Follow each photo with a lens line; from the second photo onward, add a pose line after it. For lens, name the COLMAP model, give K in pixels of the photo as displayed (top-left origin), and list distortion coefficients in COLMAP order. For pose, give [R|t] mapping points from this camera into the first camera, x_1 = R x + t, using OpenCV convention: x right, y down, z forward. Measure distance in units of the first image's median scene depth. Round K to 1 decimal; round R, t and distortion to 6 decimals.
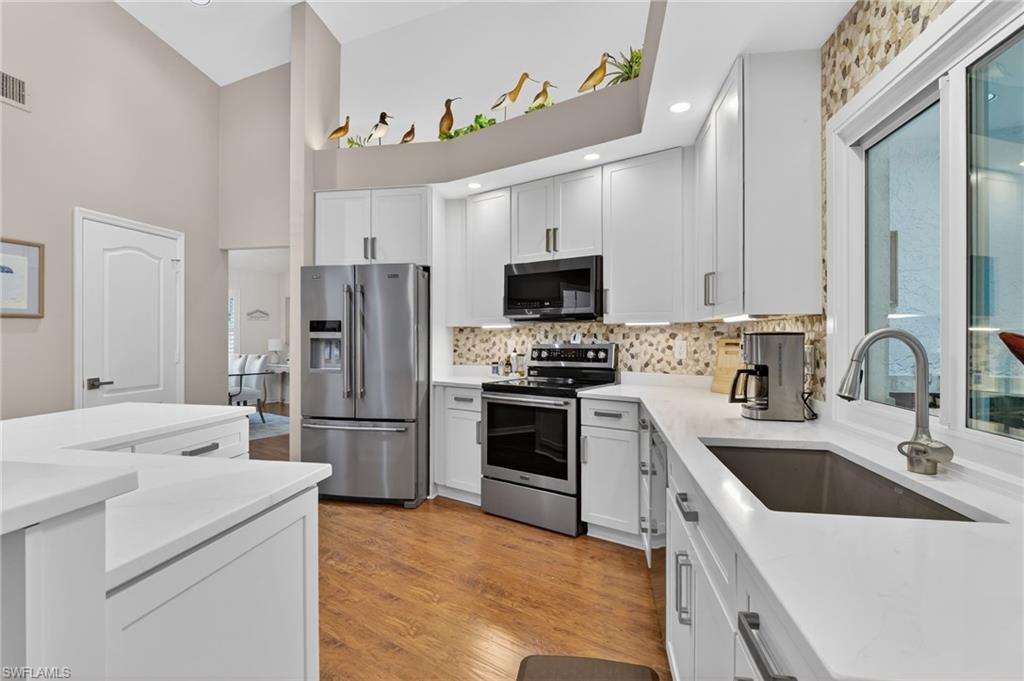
lens RADIAL K [[493.0, 0, 512.0], [0, 493.0, 340.5], [0, 0, 1]] dist [-0.023991, -0.000389]
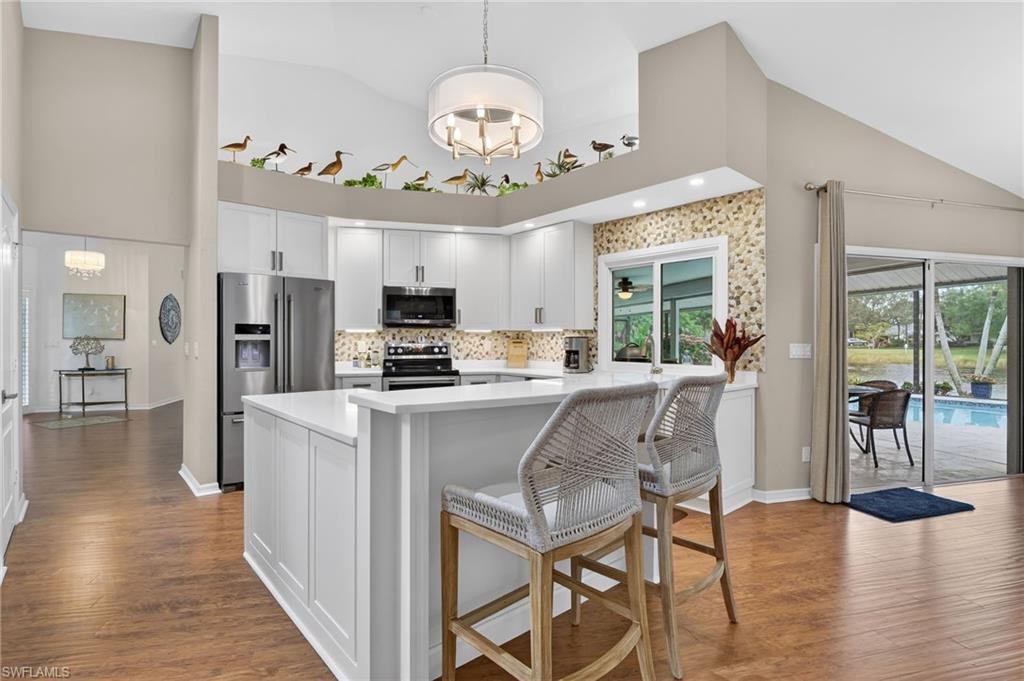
lens RADIAL K [[493.0, 0, 512.0], [0, 493.0, 340.5], [0, 0, 1]] dist [-0.023991, -0.000389]
pose [[0.624344, -0.004277, 0.781138, -0.887660], [0.005533, 0.999984, 0.001052, -0.001361], [-0.781130, 0.003665, 0.624358, -0.145979]]
